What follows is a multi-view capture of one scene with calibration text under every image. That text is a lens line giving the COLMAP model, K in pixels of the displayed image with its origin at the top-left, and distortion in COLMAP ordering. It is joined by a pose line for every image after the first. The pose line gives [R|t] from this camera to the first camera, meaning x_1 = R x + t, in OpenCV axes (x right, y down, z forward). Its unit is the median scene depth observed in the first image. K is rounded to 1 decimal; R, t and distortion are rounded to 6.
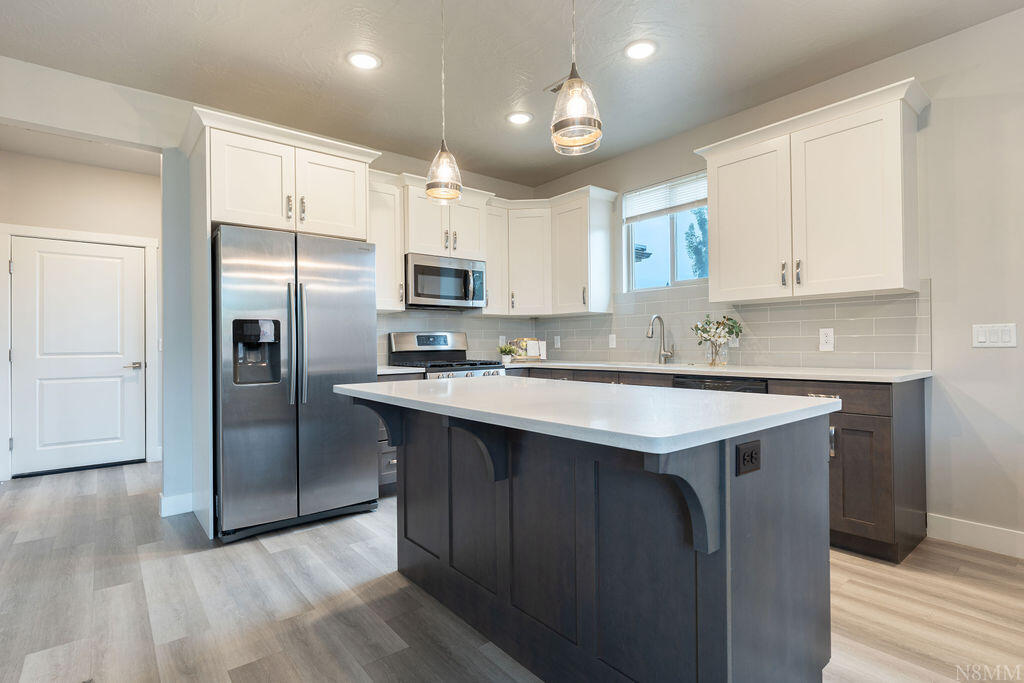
lens RADIAL K [[503.8, 0, 514.0], [0, 503.8, 341.3], [0, 0, 1]] dist [0.002833, 0.000184]
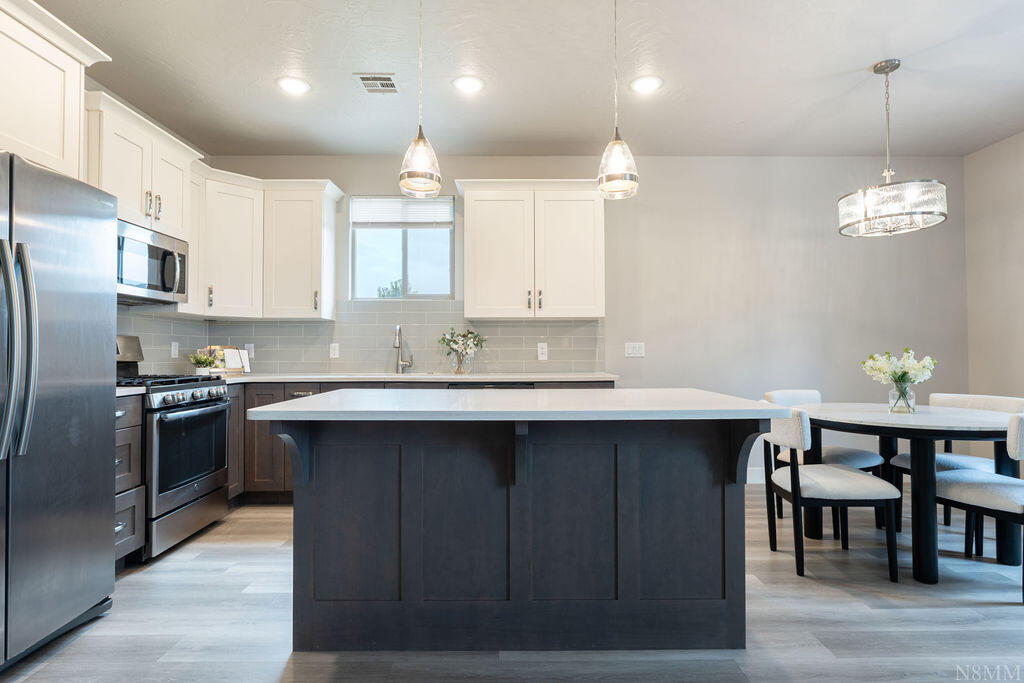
lens RADIAL K [[532.6, 0, 514.6], [0, 532.6, 339.3], [0, 0, 1]] dist [-0.002069, 0.000026]
pose [[0.630158, 0.027911, 0.775965, -0.395504], [-0.007535, 0.999526, -0.029833, 0.005912], [-0.776430, 0.012953, 0.630070, 0.142724]]
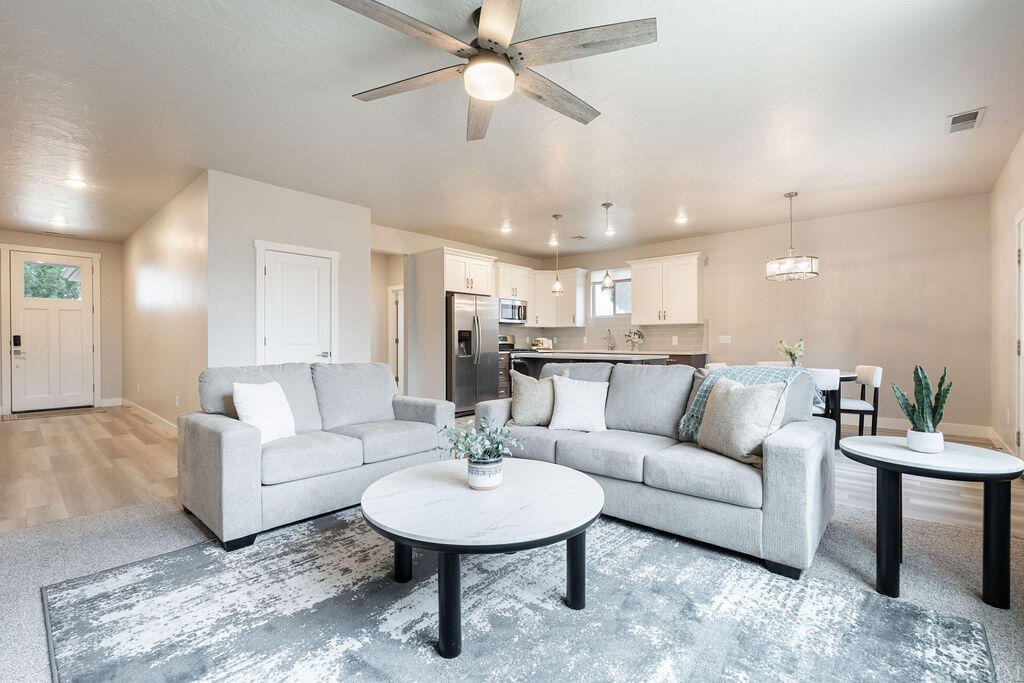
lens RADIAL K [[447.8, 0, 515.8], [0, 447.8, 342.5], [0, 0, 1]] dist [0.000161, 0.000114]
pose [[0.987168, 0.009915, 0.159374, -0.434602], [-0.010835, 0.999929, 0.004902, 0.004031], [-0.159314, -0.006566, 0.987206, -0.896330]]
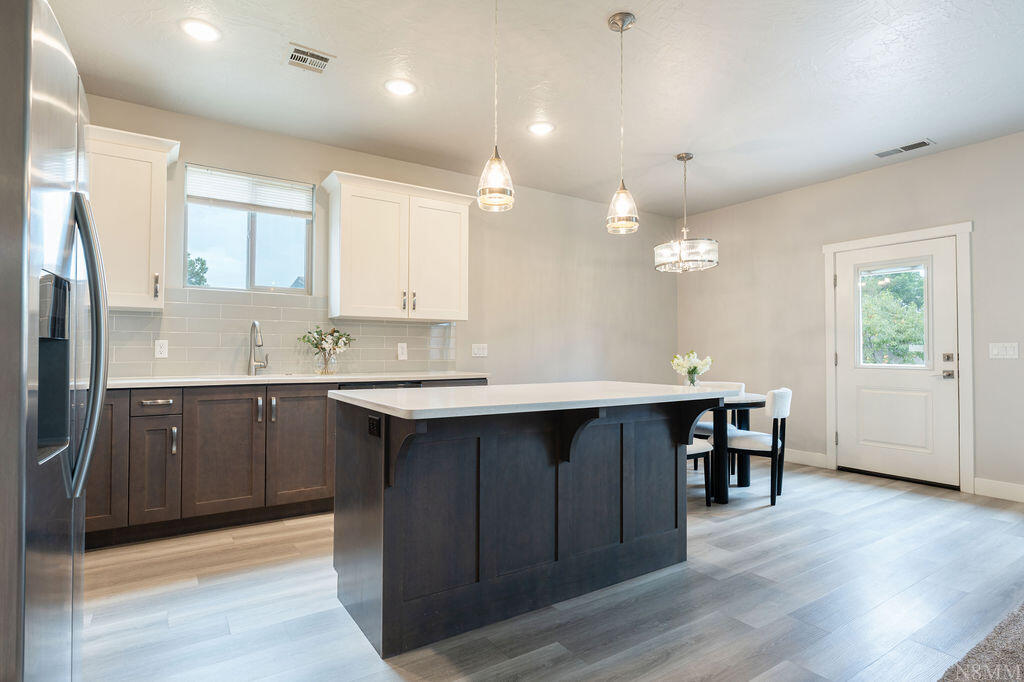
lens RADIAL K [[532.3, 0, 506.3], [0, 532.3, 339.0], [0, 0, 1]] dist [-0.002425, 0.000125]
pose [[0.106091, 0.037670, 0.993643, -0.601958], [-0.007652, 0.999283, -0.037067, 0.011388], [-0.994327, -0.003671, 0.106303, 0.449479]]
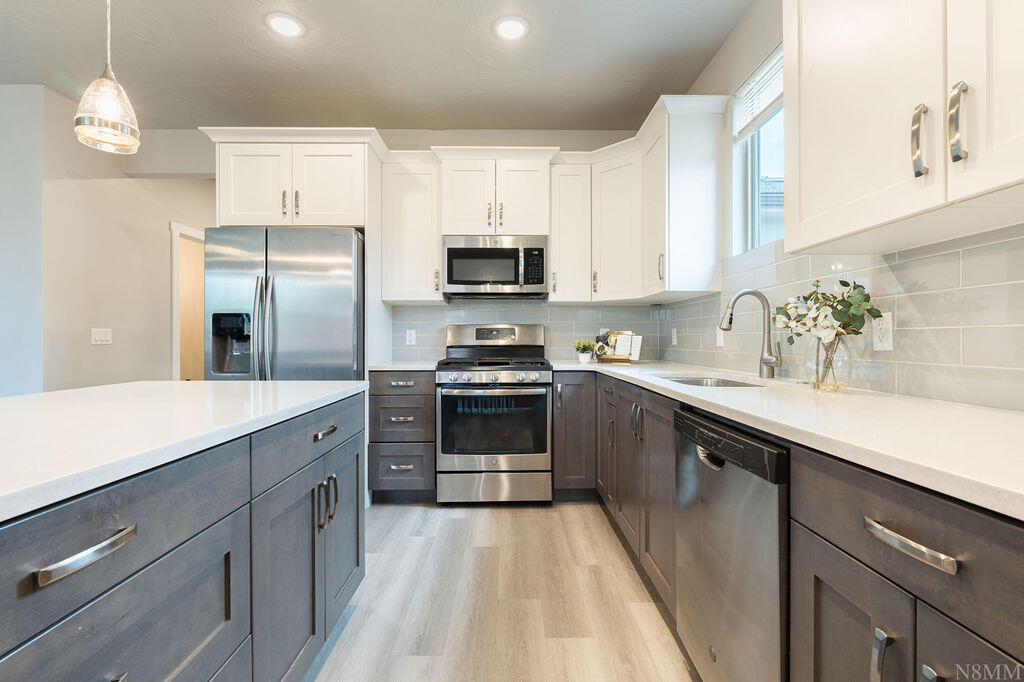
lens RADIAL K [[462.3, 0, 512.0], [0, 462.3, 341.0], [0, 0, 1]] dist [0.001291, 0.000114]
pose [[0.779235, 0.011622, -0.626624, 0.395210], [-0.004990, 0.999911, 0.012340, 0.000050], [0.626712, -0.006489, 0.779224, 0.432702]]
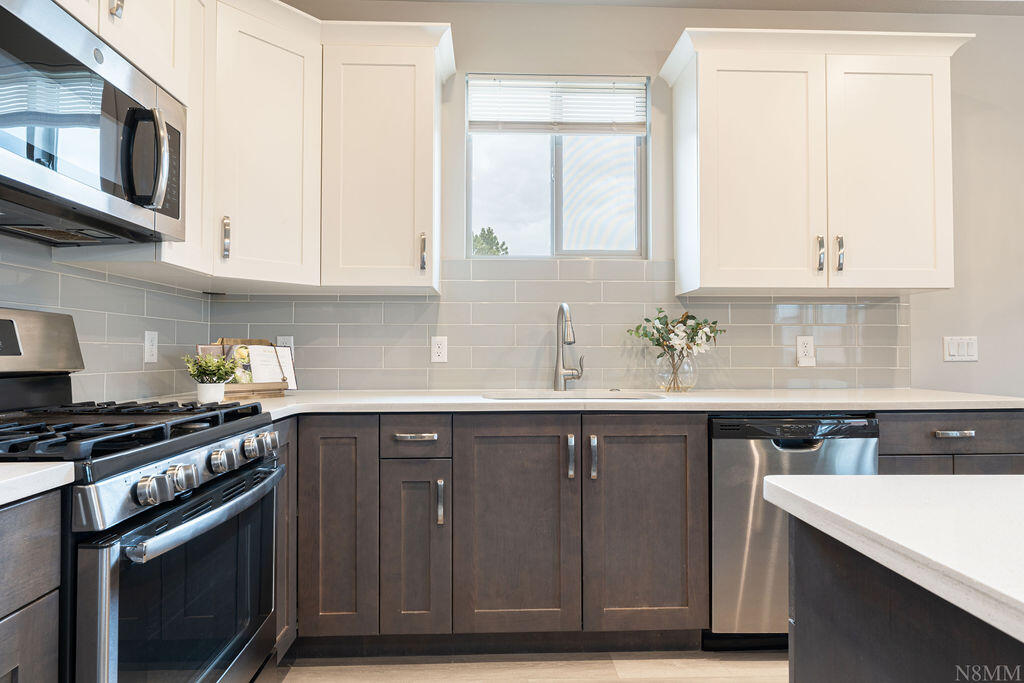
lens RADIAL K [[553.4, 0, 511.2], [0, 553.4, 340.4], [0, 0, 1]] dist [-0.003974, -0.000527]
pose [[0.609030, 0.027271, 0.792678, -0.233194], [-0.009796, 0.999591, -0.026864, 0.005686], [-0.793087, 0.008596, 0.609048, 0.665057]]
